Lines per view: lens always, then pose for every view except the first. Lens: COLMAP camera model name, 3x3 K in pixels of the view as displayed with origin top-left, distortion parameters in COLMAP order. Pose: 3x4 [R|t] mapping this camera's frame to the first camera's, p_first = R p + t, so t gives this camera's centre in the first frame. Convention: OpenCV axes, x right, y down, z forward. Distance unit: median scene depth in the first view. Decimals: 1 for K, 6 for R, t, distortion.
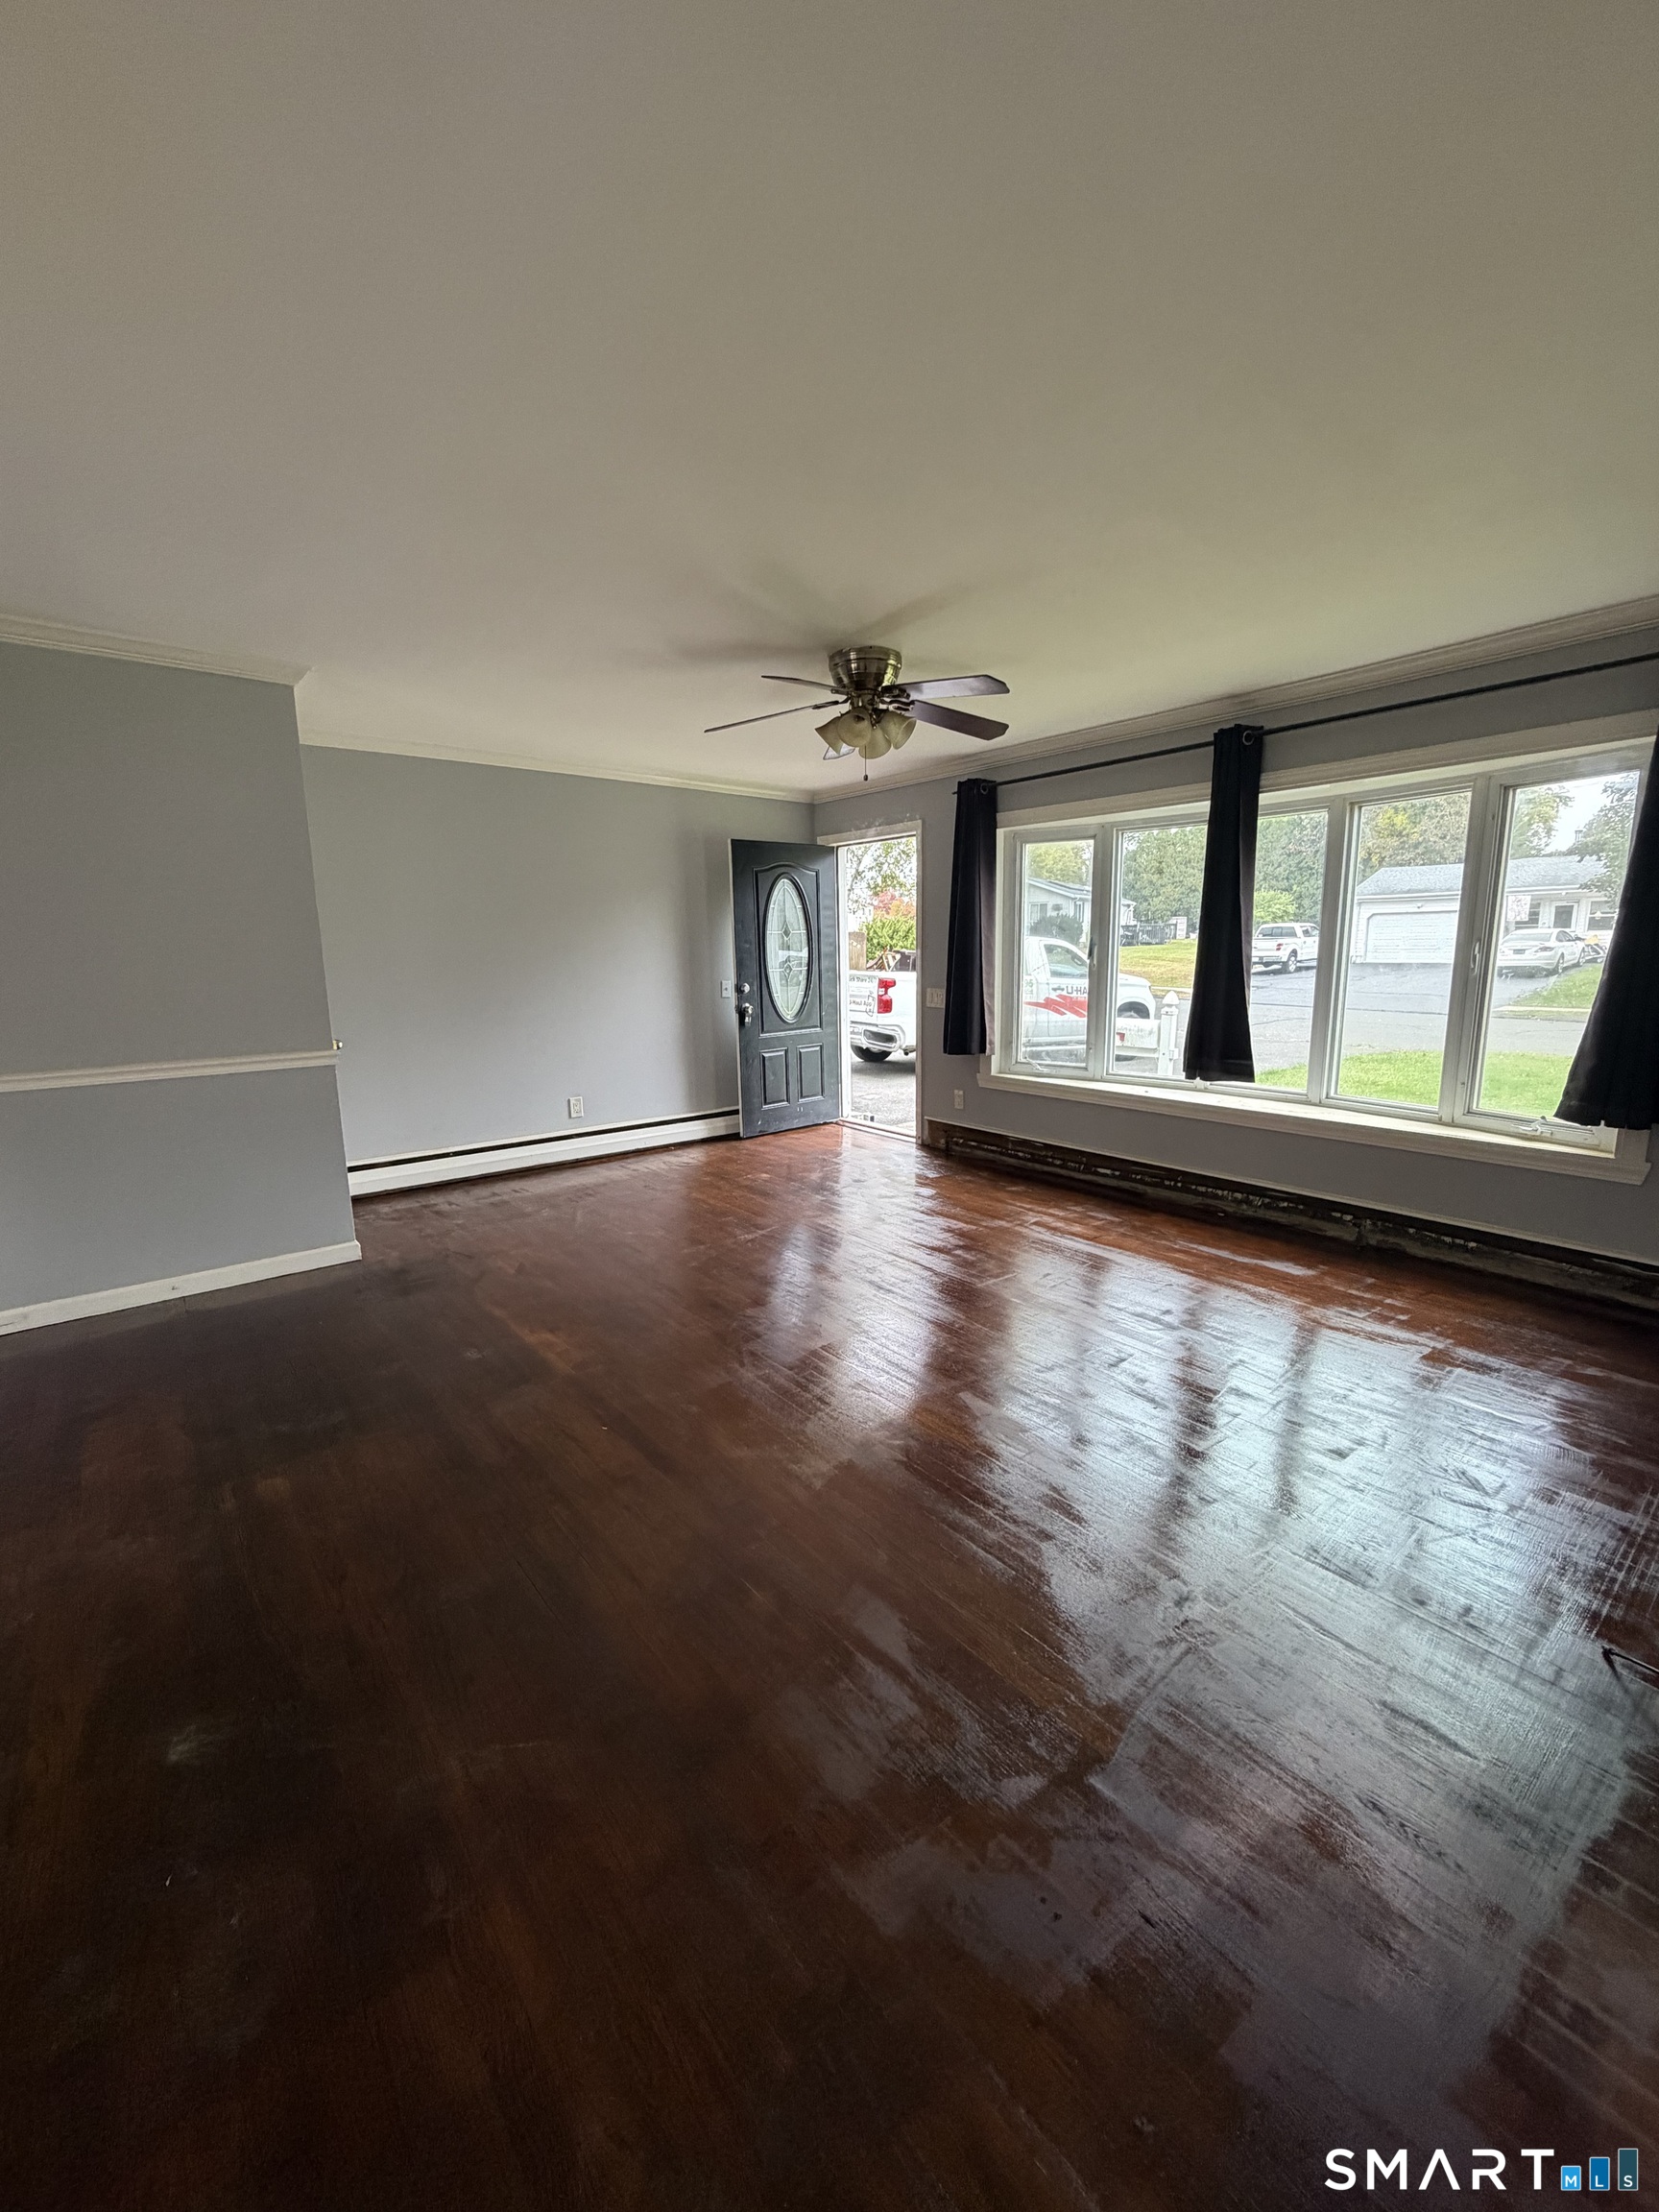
lens RADIAL K [[878.8, 0, 823.9], [0, 878.8, 1101.5], [0, 0, 1]] dist [0.002581, -0.000035]
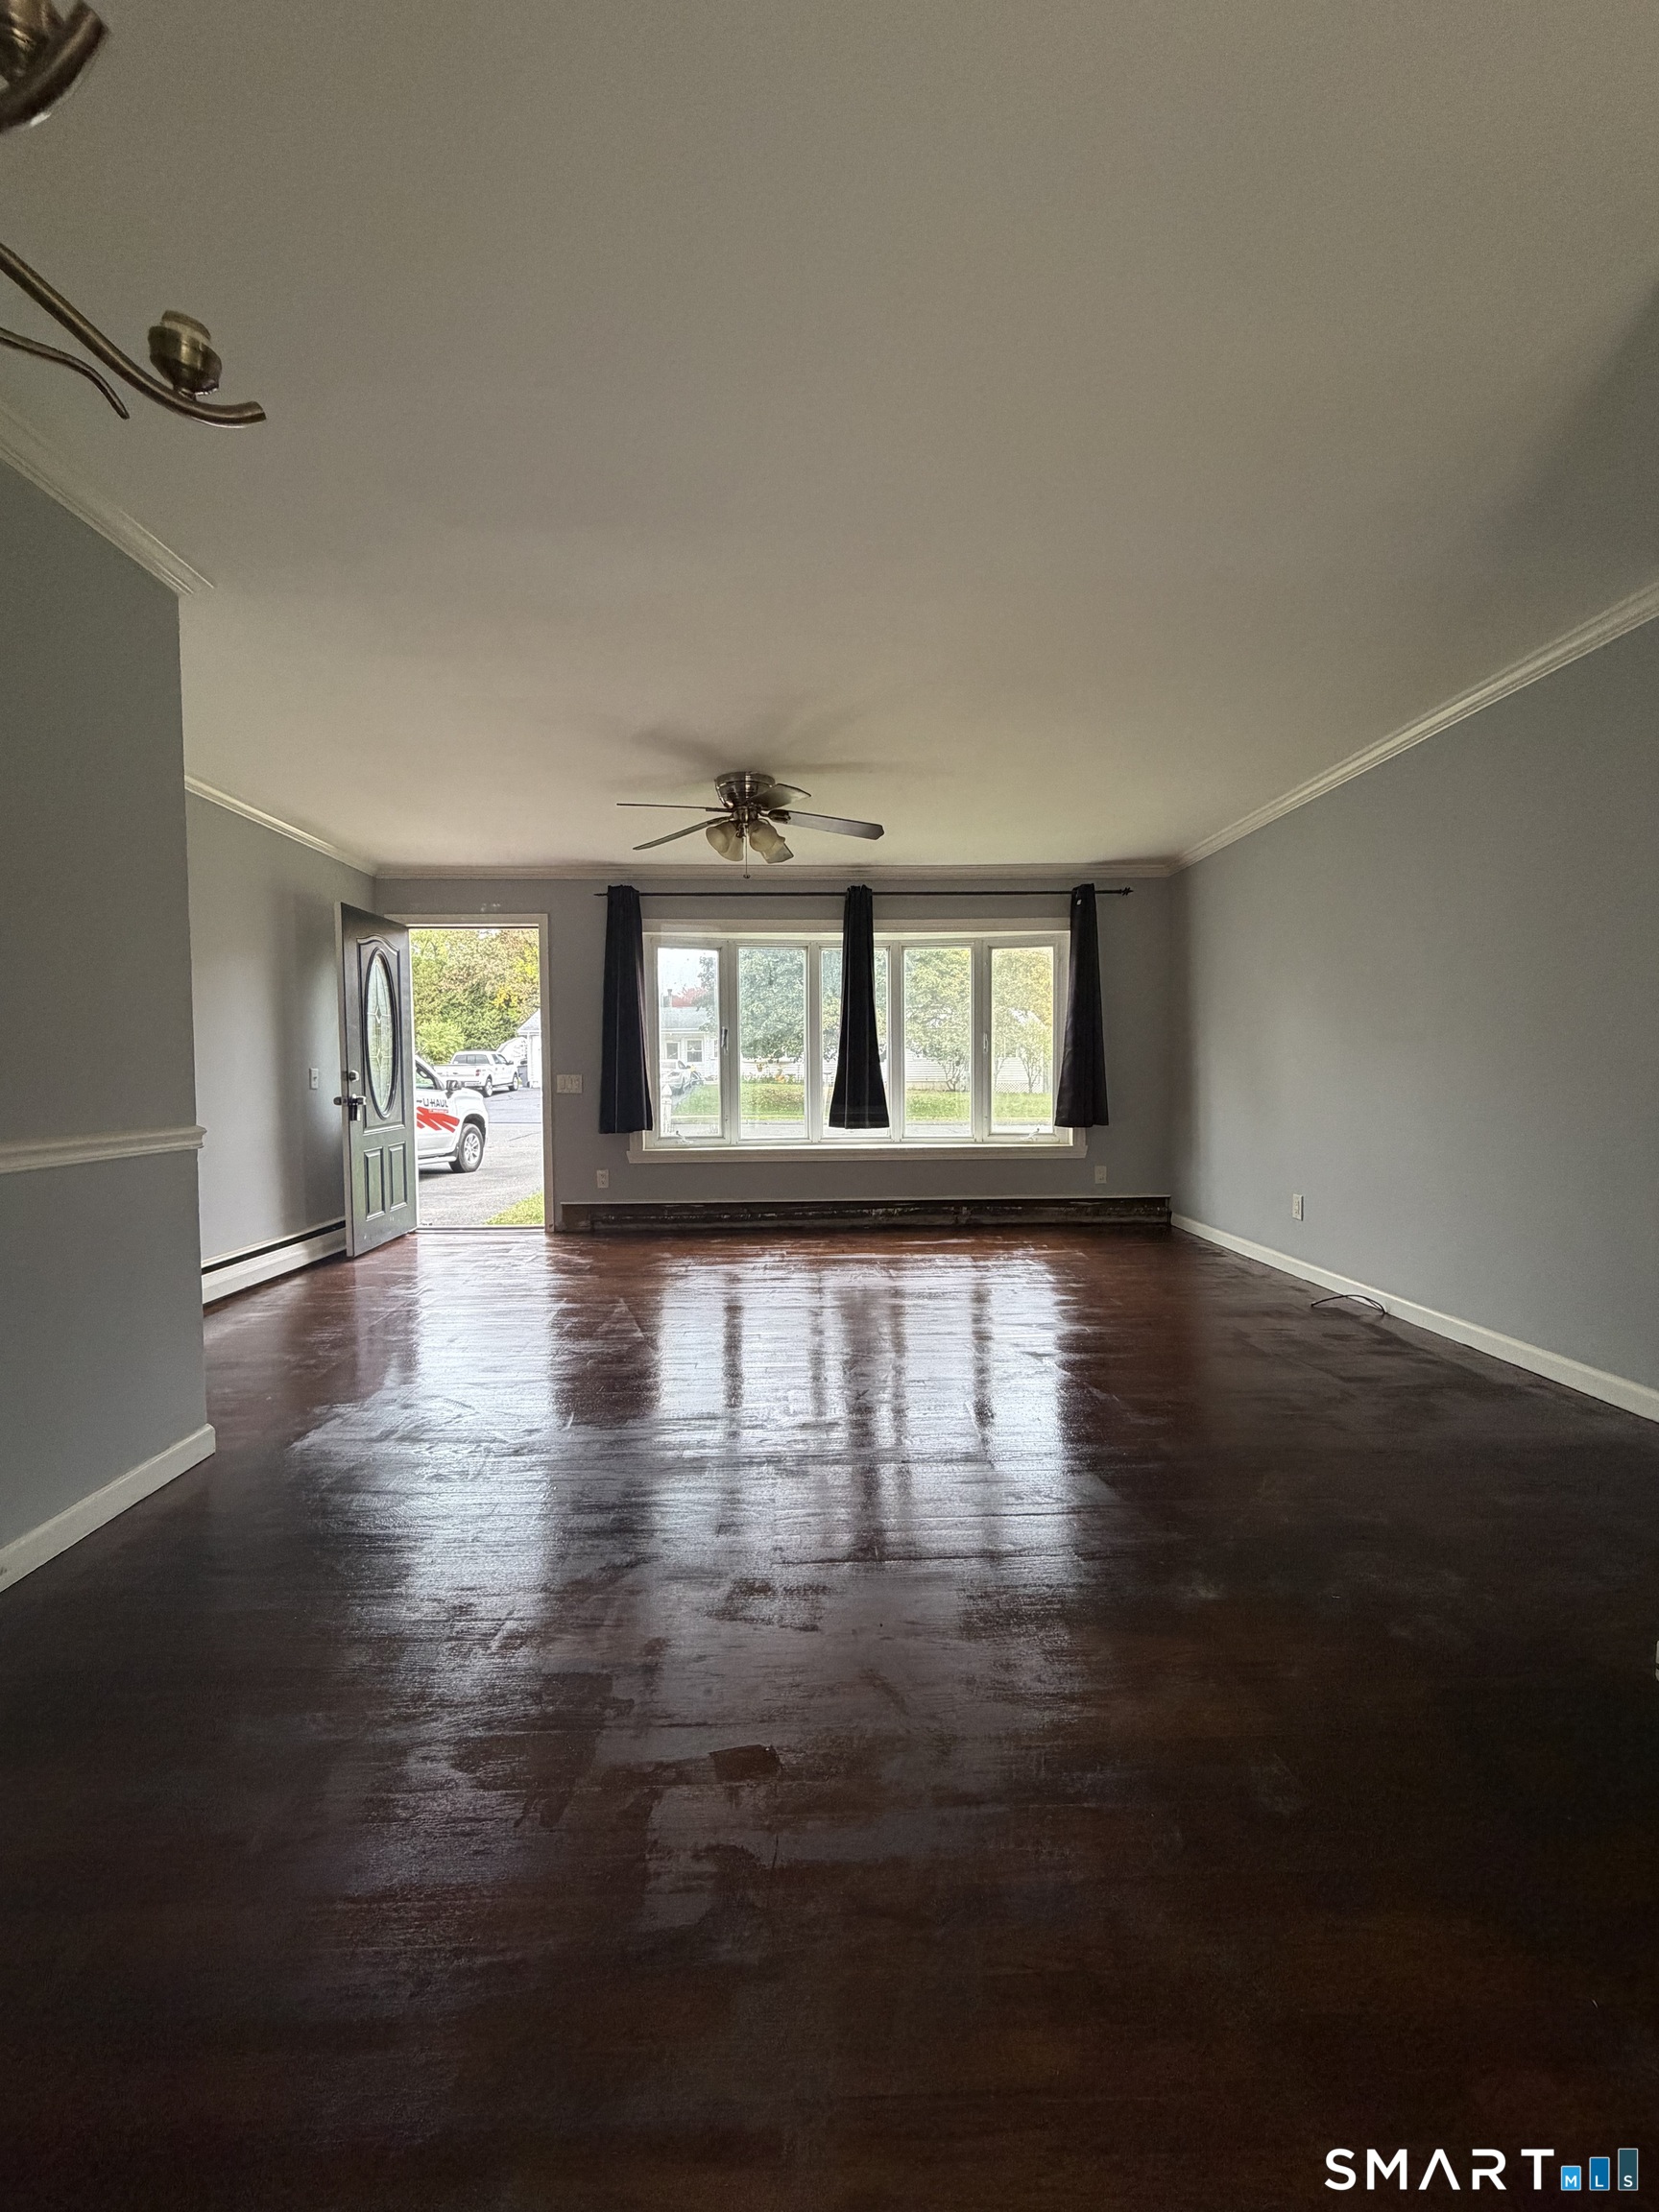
lens RADIAL K [[878.8, 0, 823.9], [0, 878.8, 1101.5], [0, 0, 1]] dist [0.002581, -0.000035]
pose [[0.608330, -0.021398, 0.793396, -0.628758], [0.138748, 0.987110, -0.079762, 0.032470], [-0.781462, 0.158604, 0.603458, 0.183894]]
